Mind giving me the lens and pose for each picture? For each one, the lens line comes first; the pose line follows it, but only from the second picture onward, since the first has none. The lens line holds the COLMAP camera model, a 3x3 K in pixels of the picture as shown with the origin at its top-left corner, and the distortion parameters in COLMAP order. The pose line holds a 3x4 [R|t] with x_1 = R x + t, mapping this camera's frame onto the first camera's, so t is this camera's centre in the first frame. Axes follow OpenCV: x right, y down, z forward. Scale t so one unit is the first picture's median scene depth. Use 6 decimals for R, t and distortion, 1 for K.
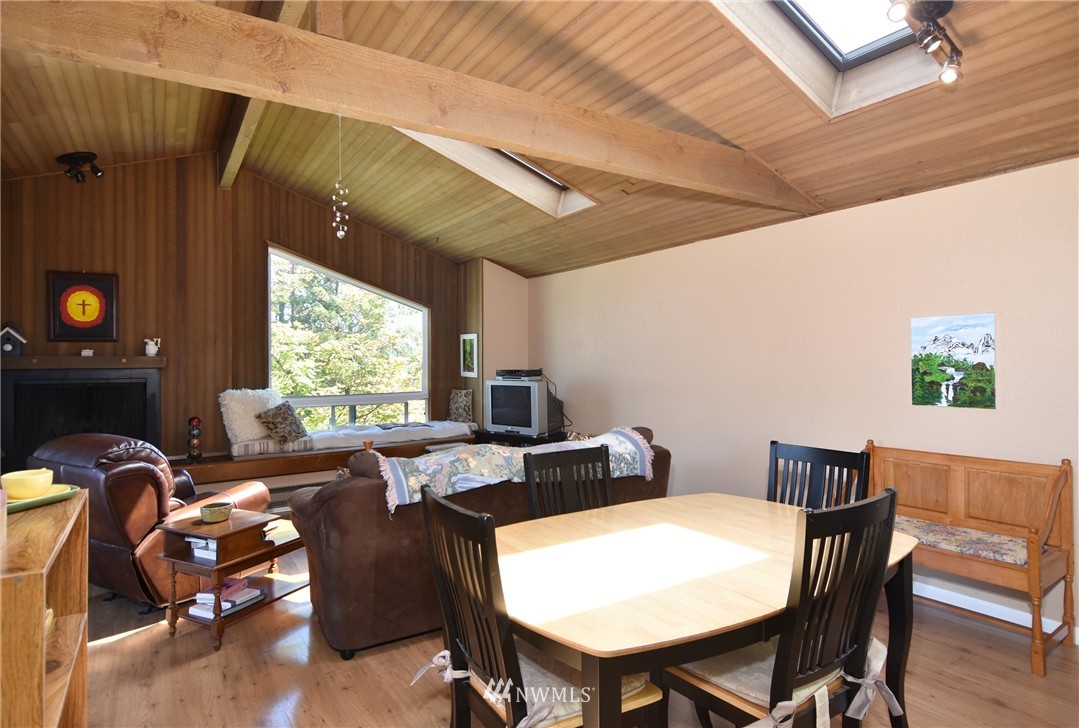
lens RADIAL K [[589.4, 0, 537.0], [0, 589.4, 350.1], [0, 0, 1]] dist [0.000619, -0.001347]
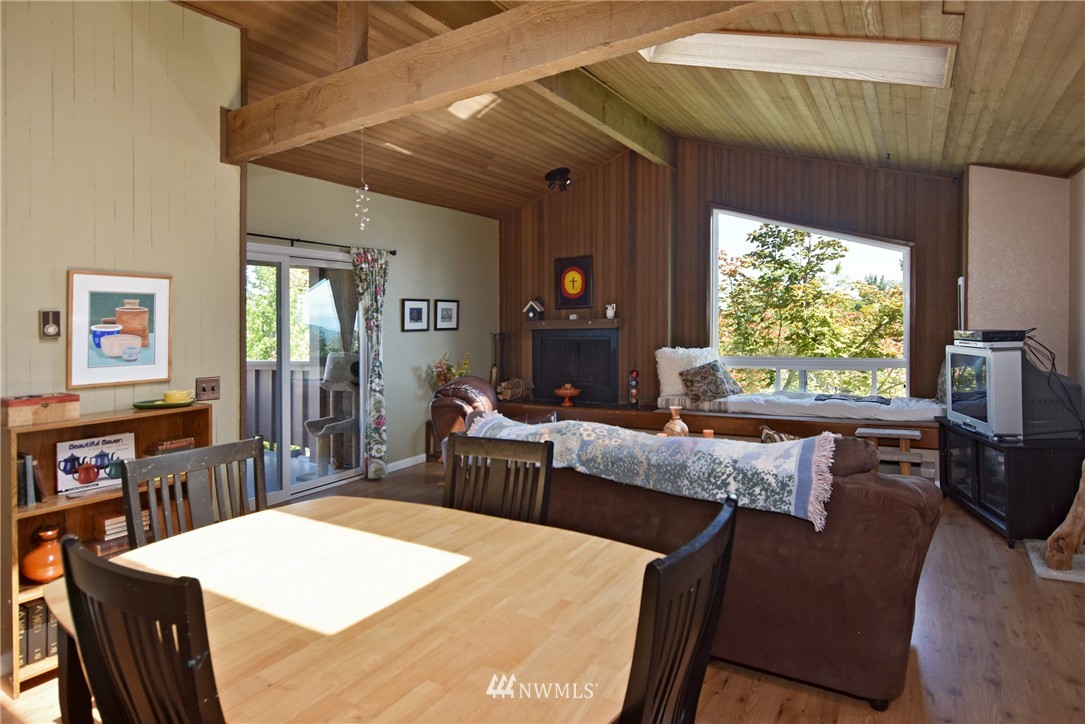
lens RADIAL K [[584.5, 0, 546.4], [0, 584.5, 327.5], [0, 0, 1]] dist [-0.001036, -0.000185]
pose [[0.423125, -0.000152, -0.906071, 0.392390], [0.034651, 0.999271, 0.016014, 0.004612], [0.905409, -0.038173, 0.422822, 0.353503]]
